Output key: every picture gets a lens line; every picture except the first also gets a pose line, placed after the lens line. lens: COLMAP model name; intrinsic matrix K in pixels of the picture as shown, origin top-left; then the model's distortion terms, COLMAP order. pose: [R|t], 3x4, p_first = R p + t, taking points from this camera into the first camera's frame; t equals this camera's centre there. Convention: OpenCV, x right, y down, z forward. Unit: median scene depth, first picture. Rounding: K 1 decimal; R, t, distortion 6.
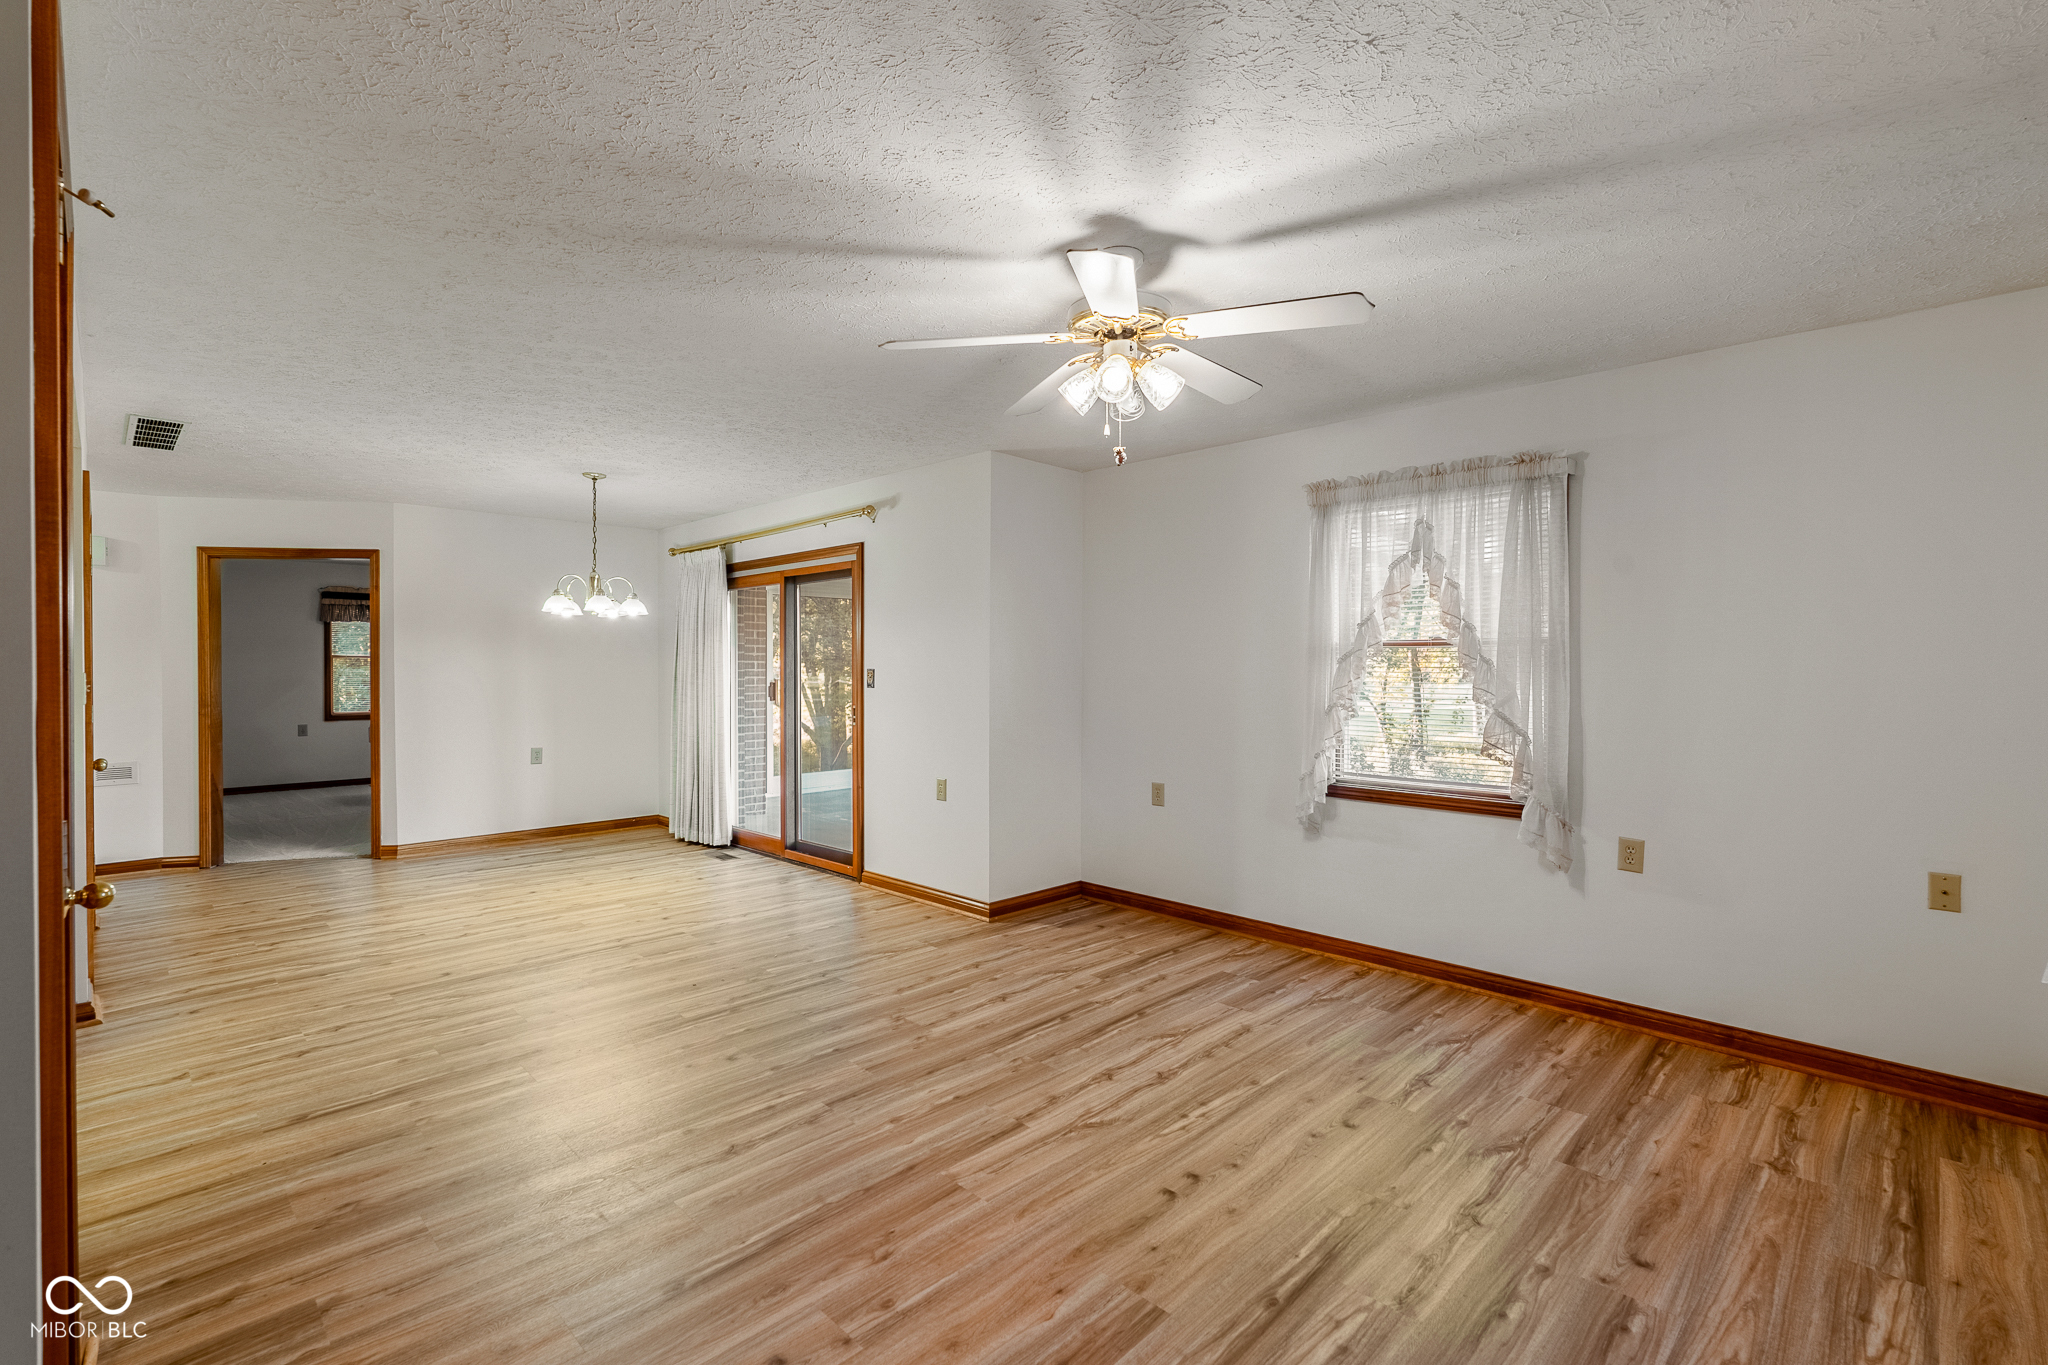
lens RADIAL K [[897.6, 0, 1011.9], [0, 897.6, 668.4], [0, 0, 1]] dist [-0.003018, -0.000263]
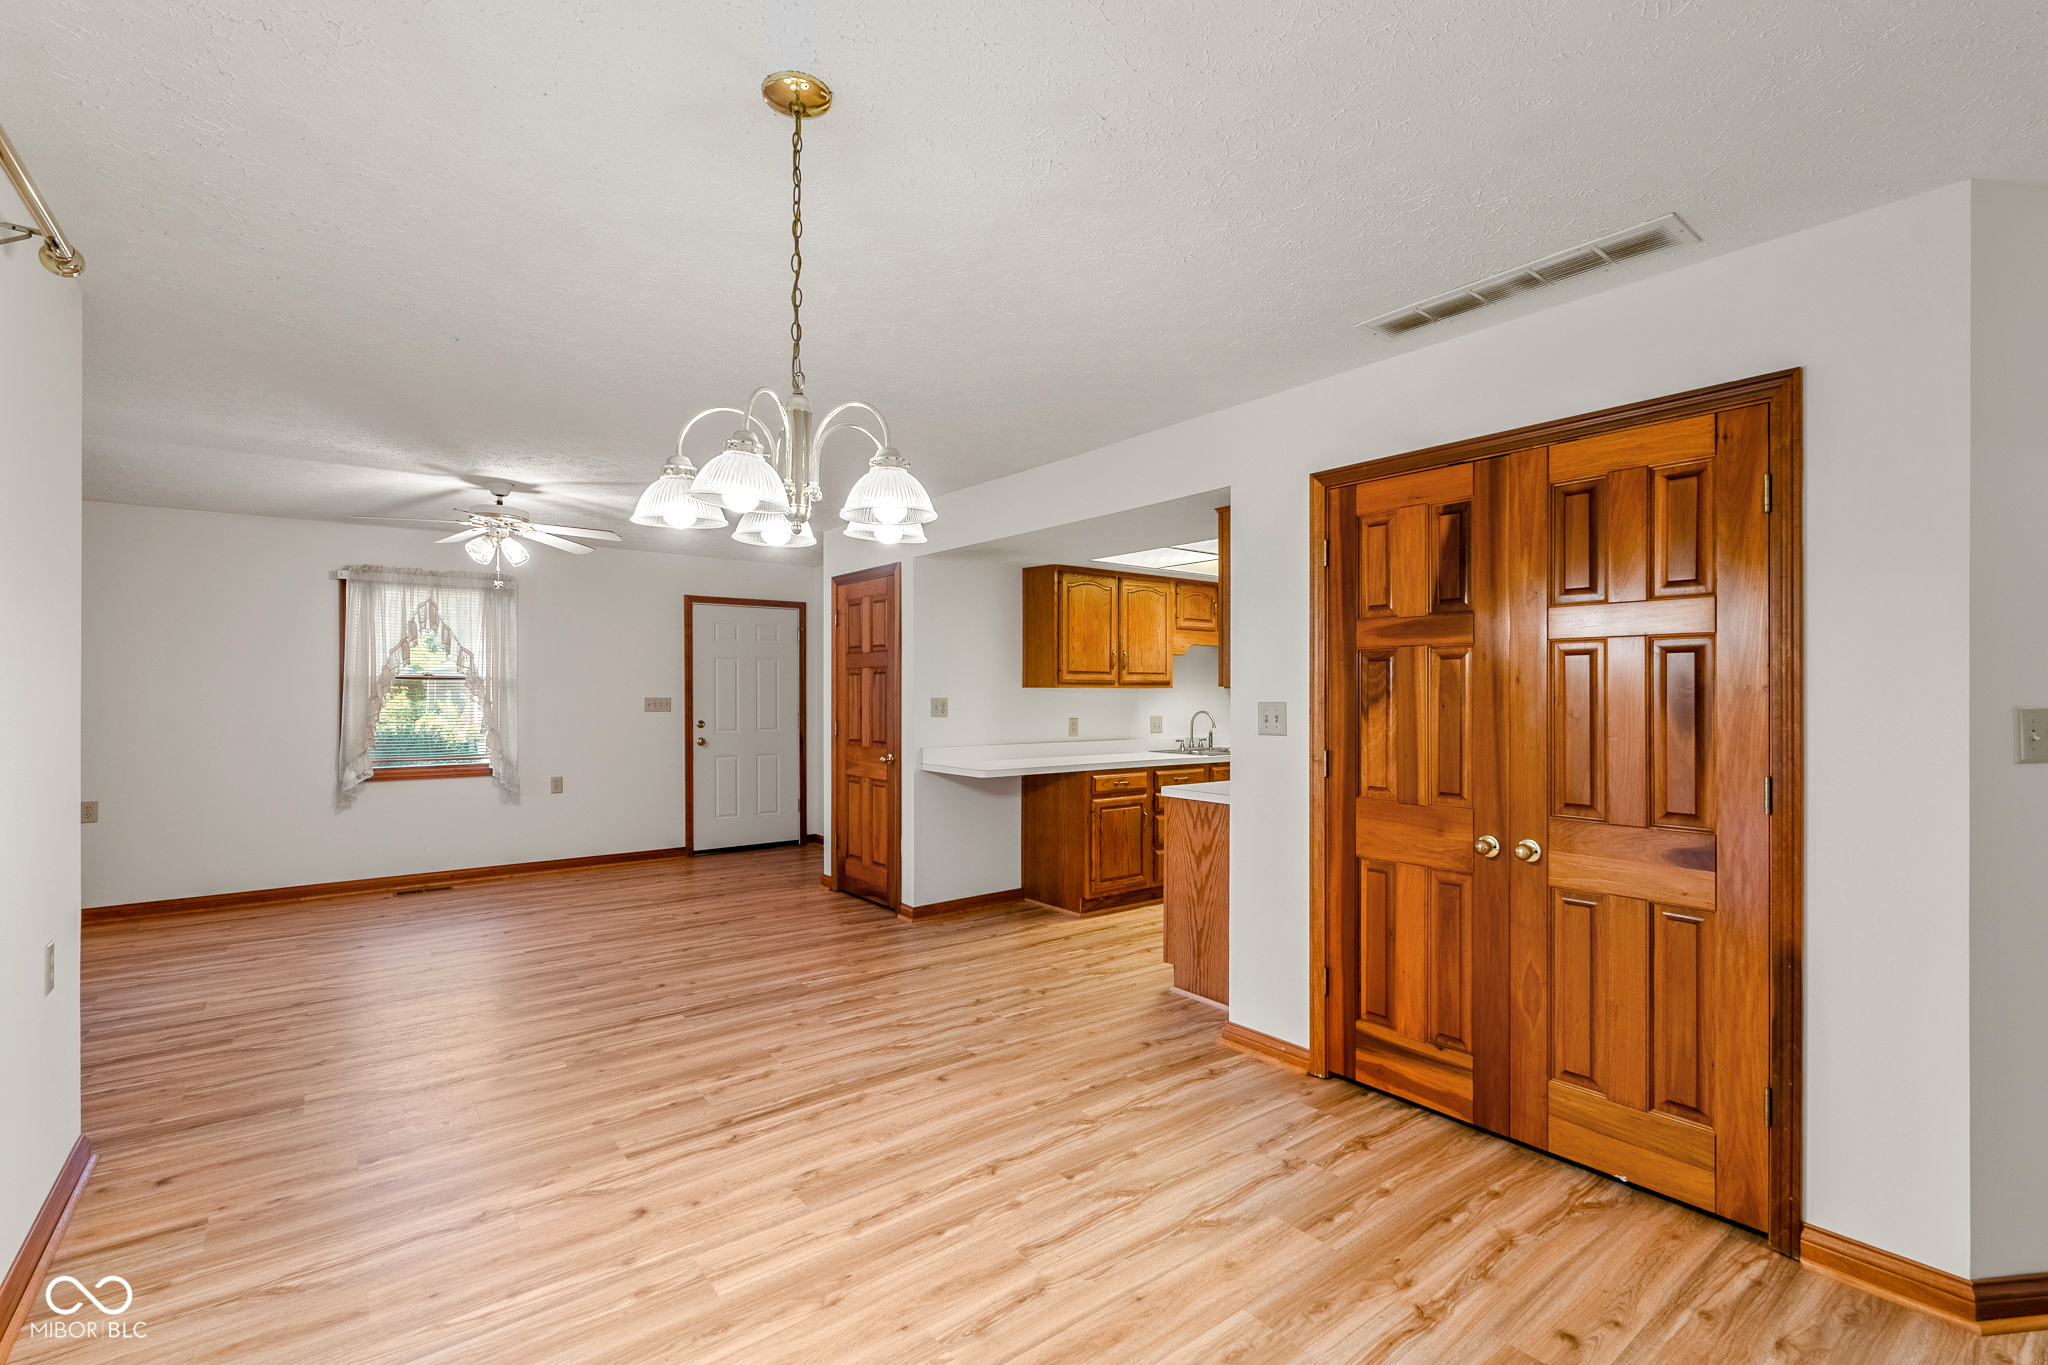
lens RADIAL K [[938.7, 0, 990.5], [0, 938.7, 691.8], [0, 0, 1]] dist [-0.002412, -0.000144]
pose [[-0.986538, -0.002601, 0.163513, -0.952328], [-0.002239, 0.999995, 0.002395, -0.007634], [-0.163519, 0.001997, -0.986538, 2.137538]]
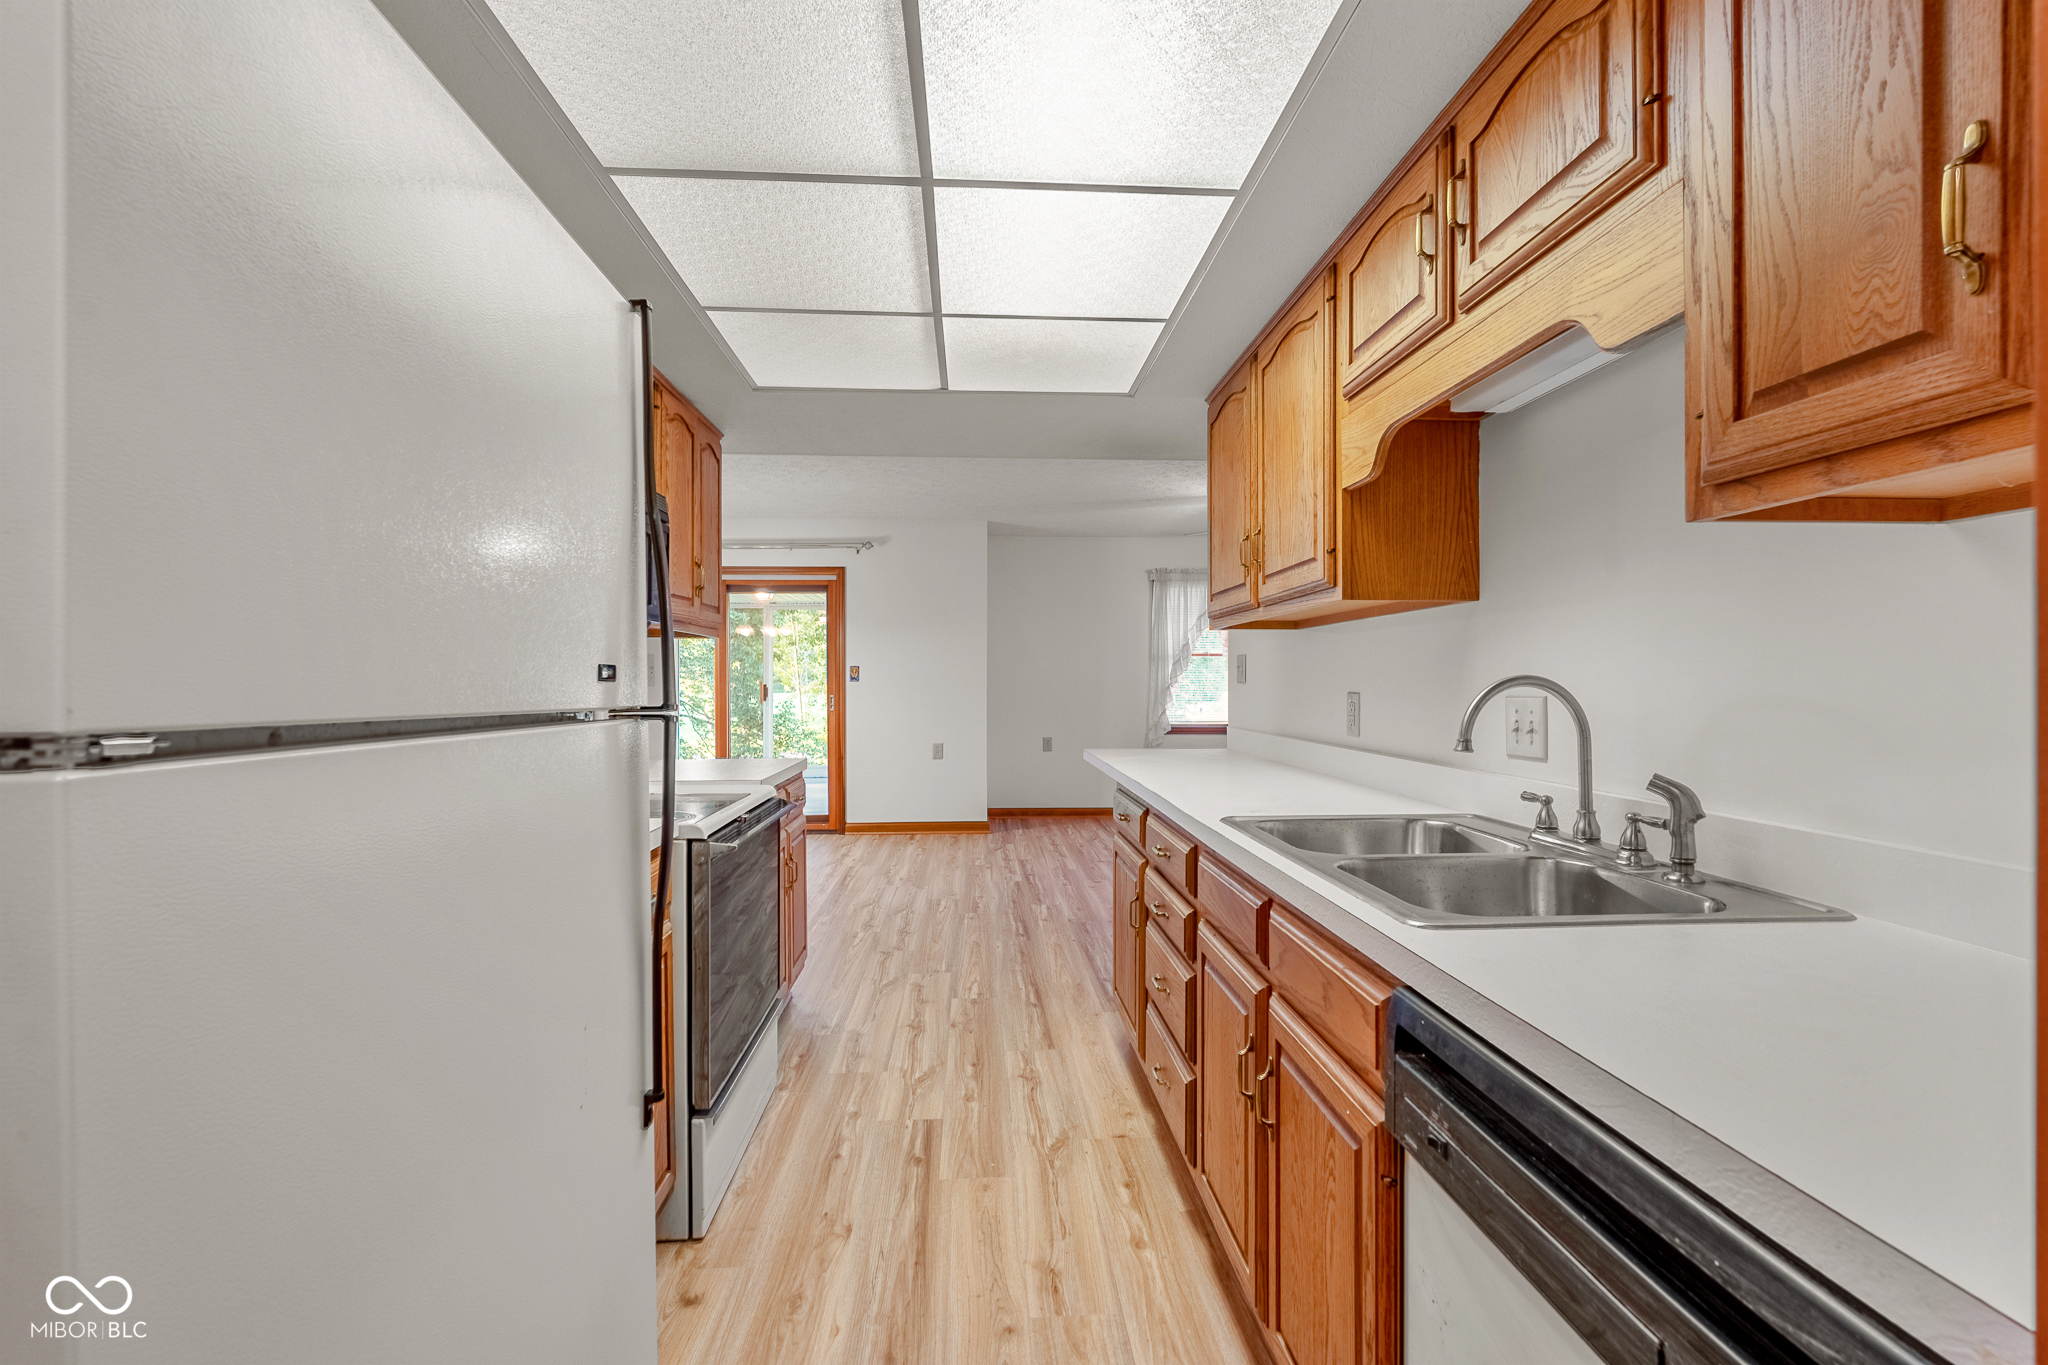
lens RADIAL K [[867.3, 0, 1024.0], [0, 867.3, 682.5], [0, 0, 1]] dist [0.000103, -0.000023]
pose [[0.673242, -0.003884, 0.739412, -1.543433], [0.004364, 0.999990, 0.001279, 0.040038], [-0.739409, 0.002366, 0.673252, -0.034689]]
